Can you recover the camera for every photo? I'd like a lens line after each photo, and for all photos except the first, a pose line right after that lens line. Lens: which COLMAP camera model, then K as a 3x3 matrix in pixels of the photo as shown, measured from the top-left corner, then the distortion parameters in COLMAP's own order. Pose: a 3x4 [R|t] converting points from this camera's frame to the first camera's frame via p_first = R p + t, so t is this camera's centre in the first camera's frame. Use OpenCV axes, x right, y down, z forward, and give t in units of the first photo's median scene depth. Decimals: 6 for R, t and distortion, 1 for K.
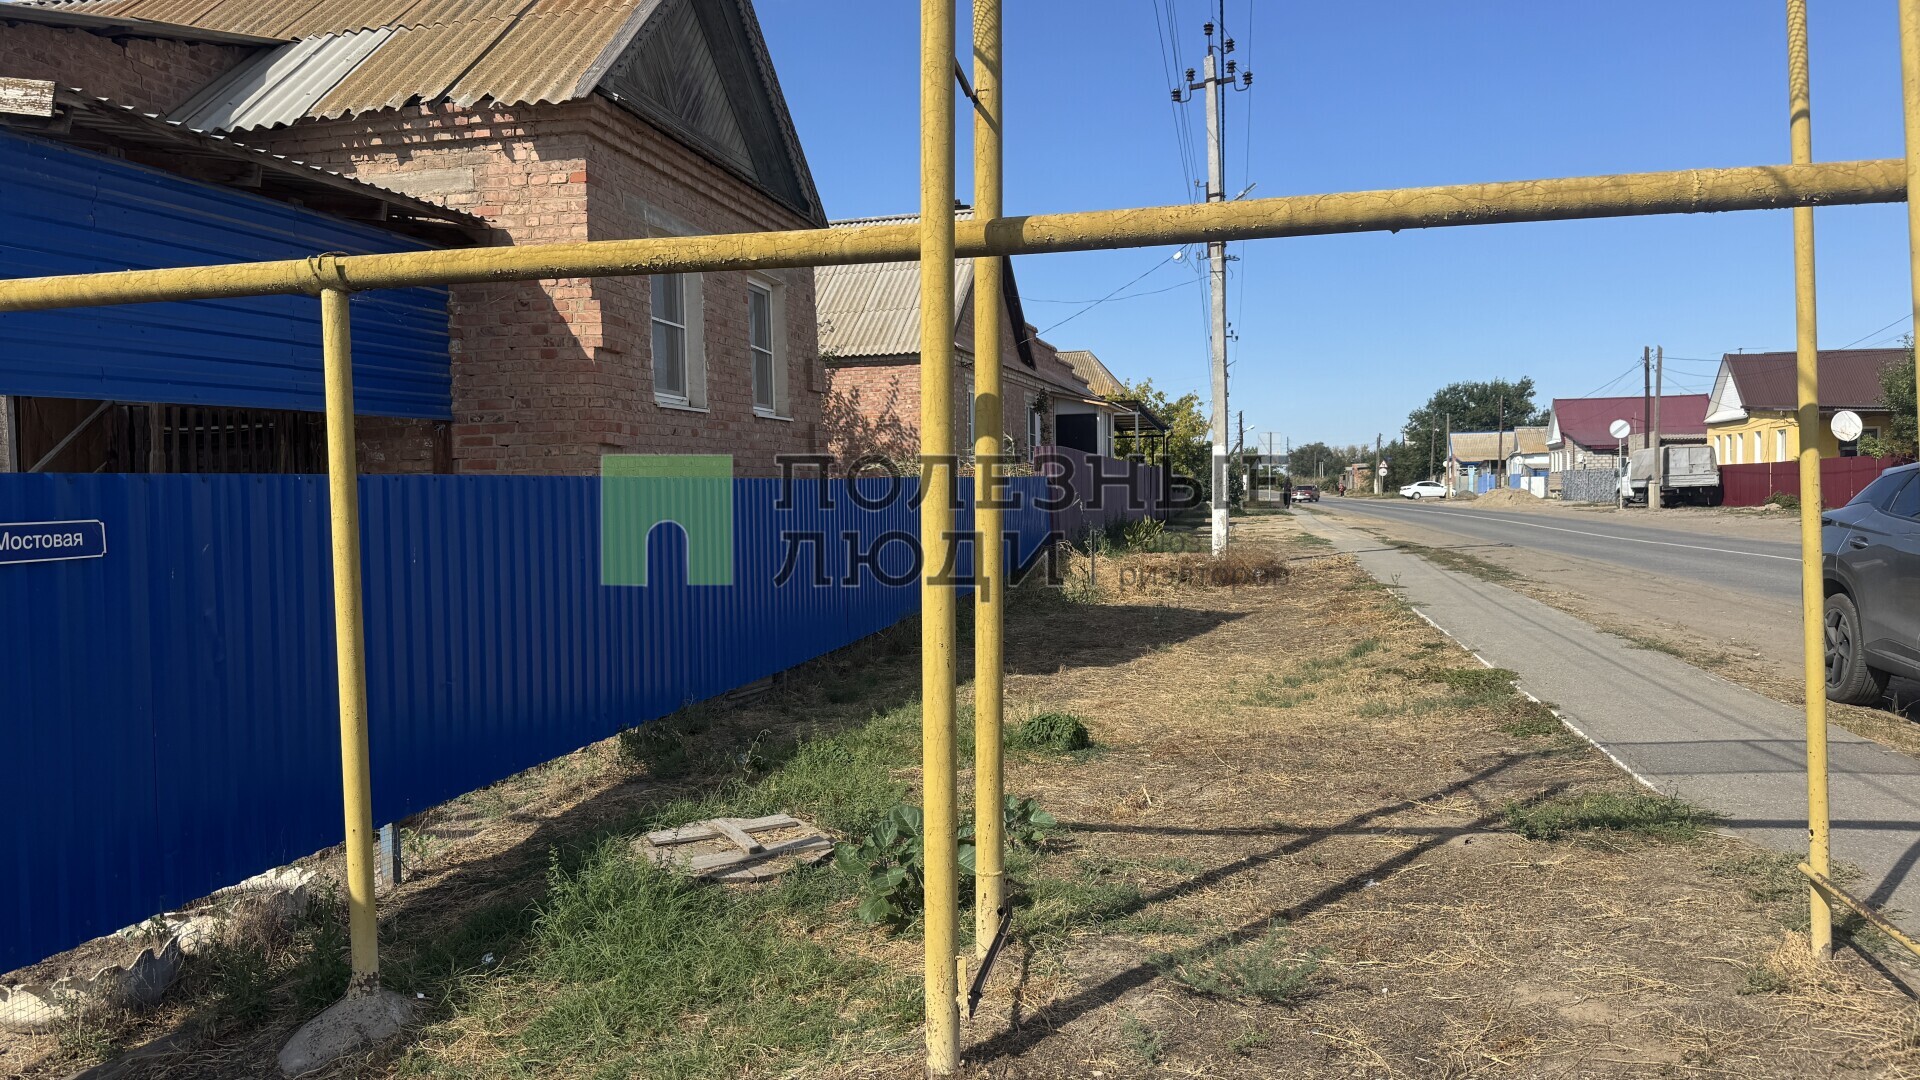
lens RADIAL K [[1330.5, 0, 962.0], [0, 1330.5, 557.7], [0, 0, 1]] dist [0.049844, -0.084394]
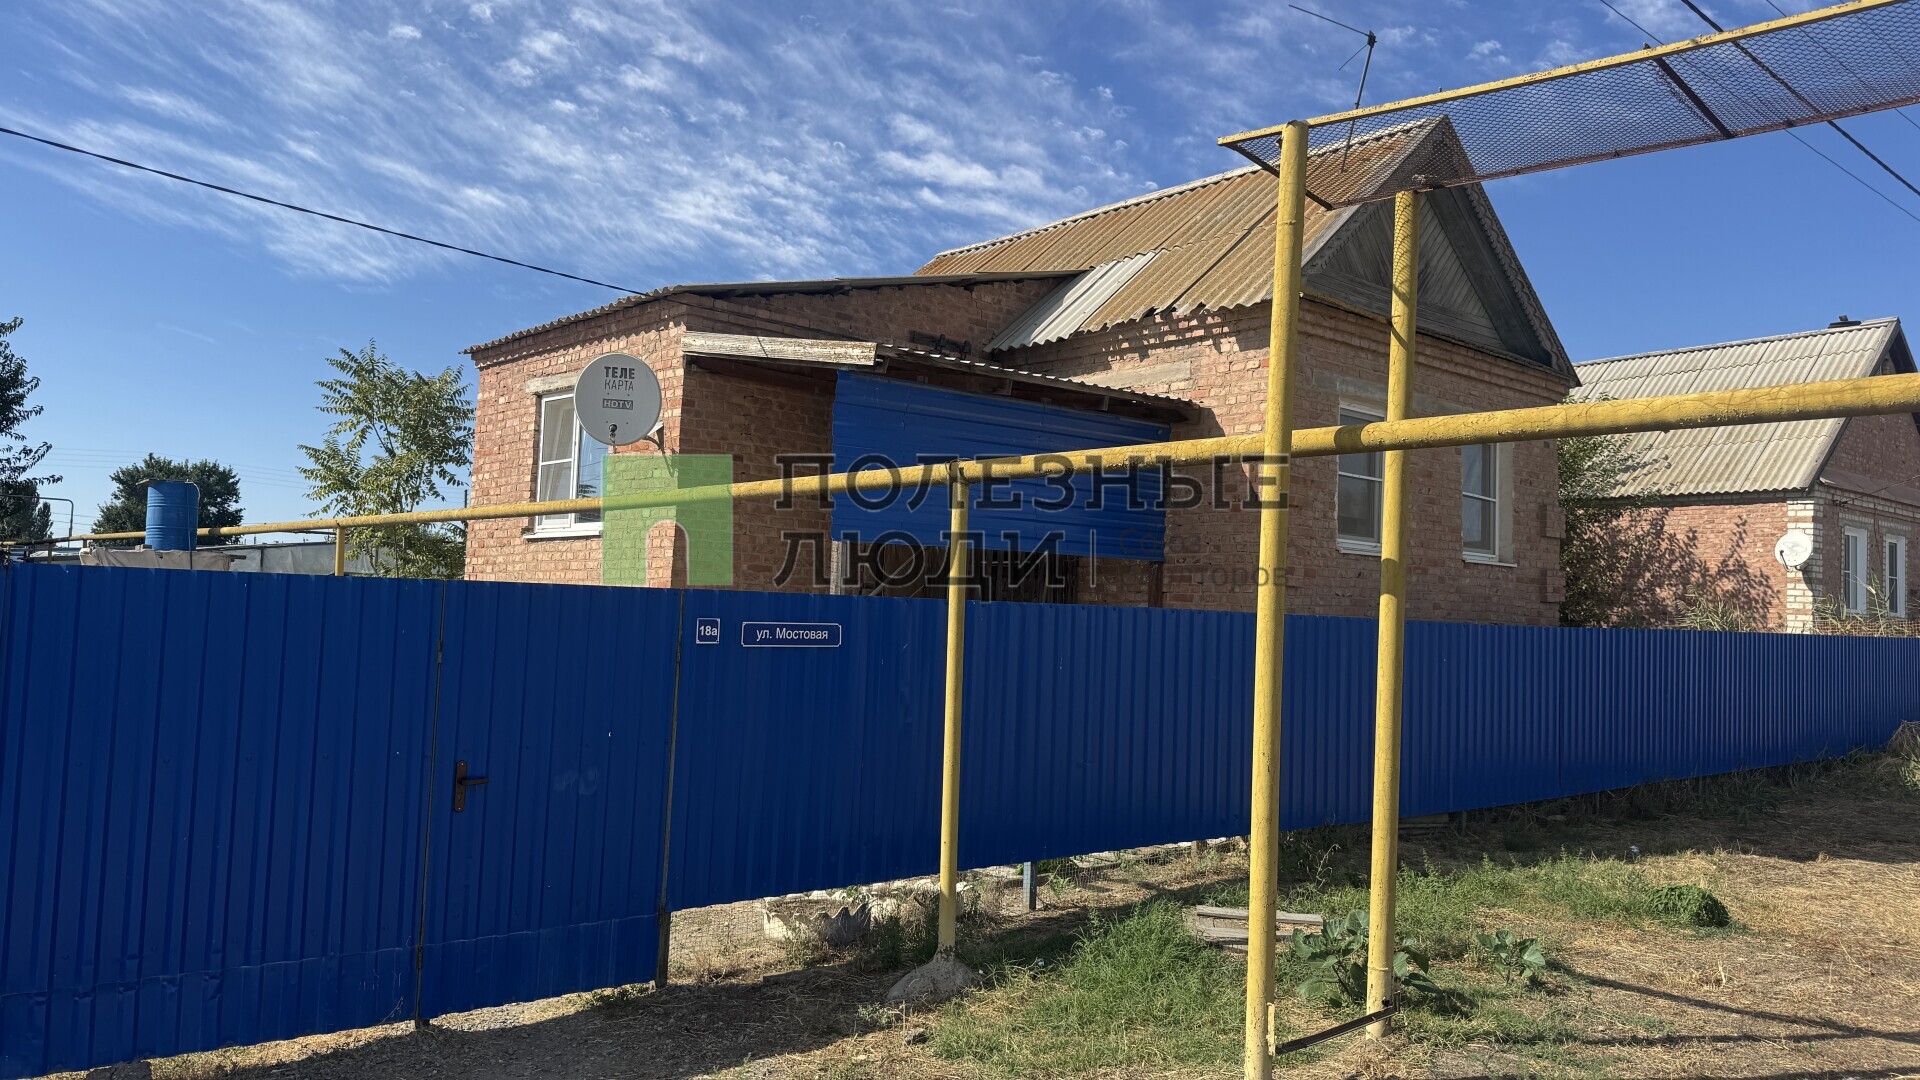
lens RADIAL K [[1340.4, 0, 959.7], [0, 1340.4, 528.4], [0, 0, 1]] dist [0.119034, -0.190663]
pose [[0.800863, 0.011091, -0.598745, 0.215383], [-0.082468, 0.992345, -0.091925, -0.002738], [0.593143, 0.122996, 0.795647, -0.106357]]
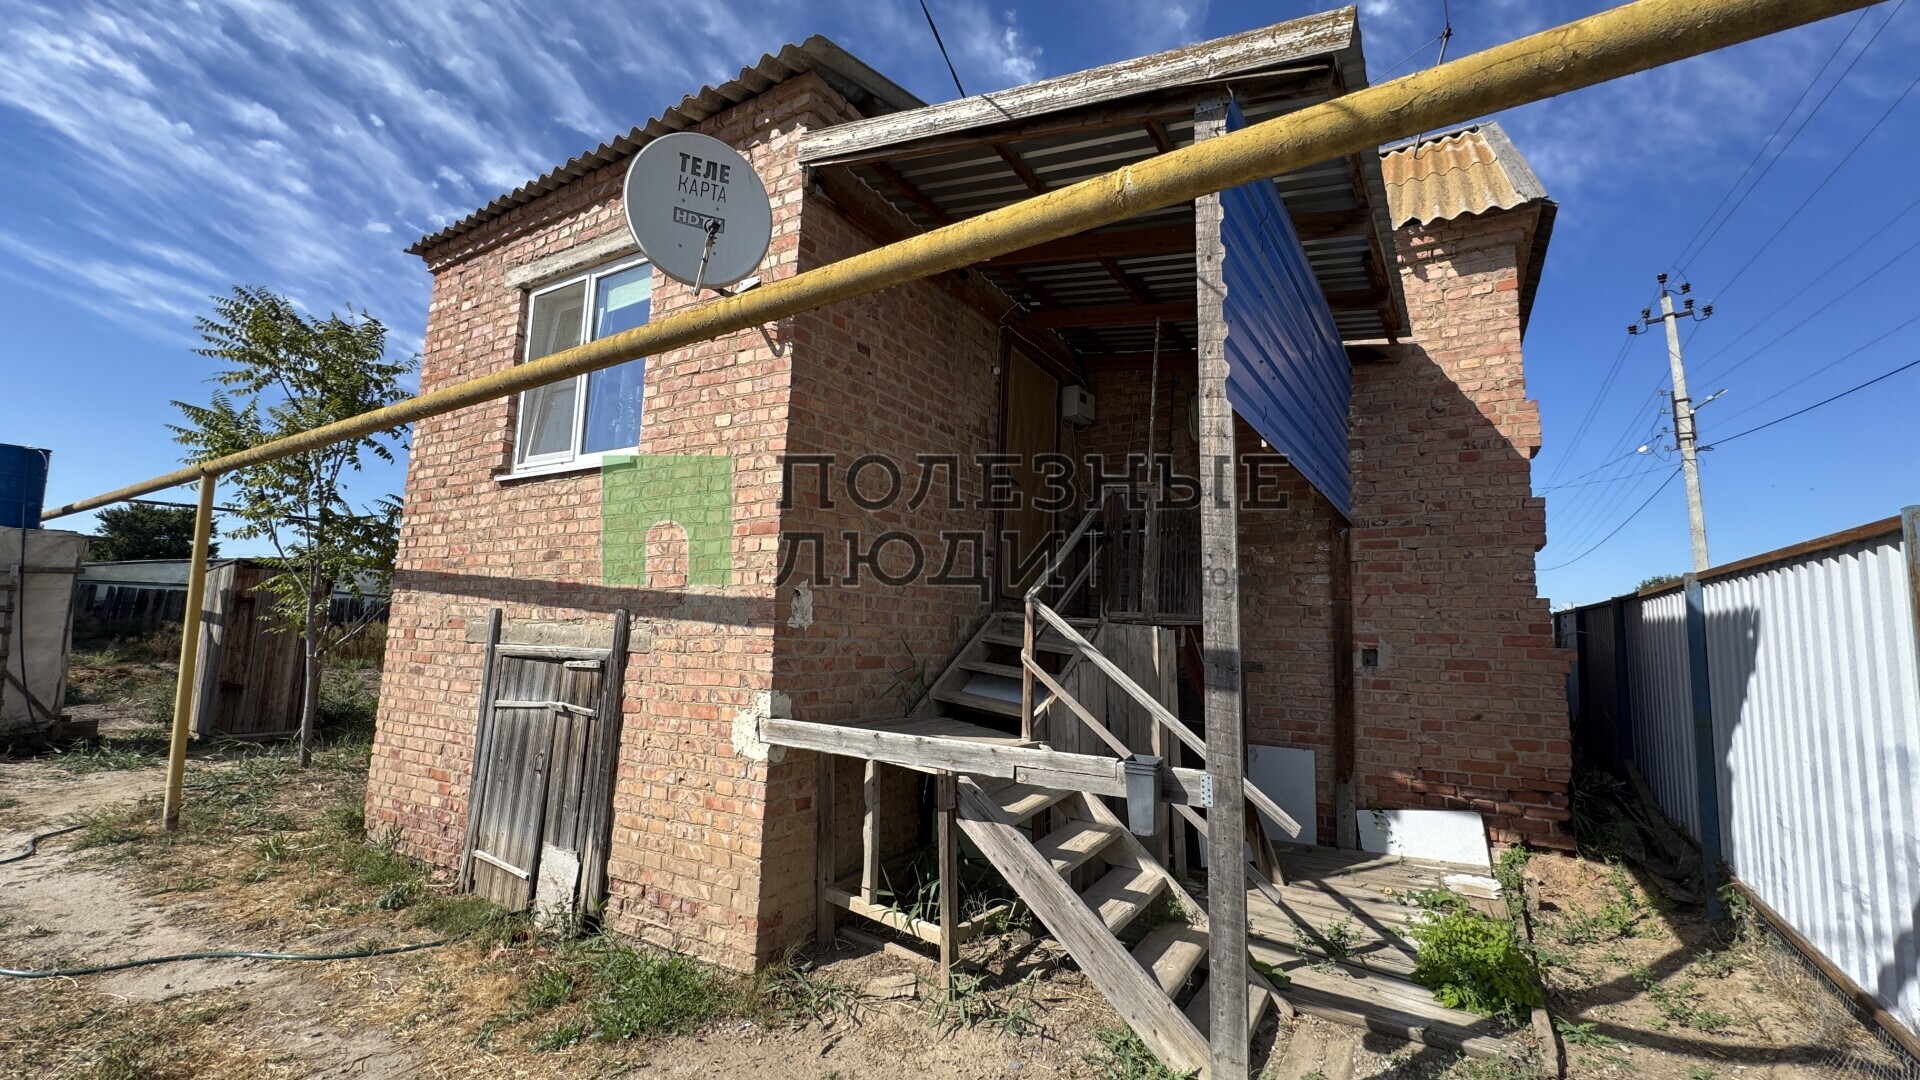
lens RADIAL K [[767.3, 0, 960.0], [0, 767.3, 540.0], [0, 0, 1]] dist [-0.003264, 0.000129]
pose [[0.932600, 0.004394, -0.360886, -0.456774], [-0.065262, 0.985495, -0.156651, 0.022980], [0.354963, 0.169645, 0.919359, 0.349161]]
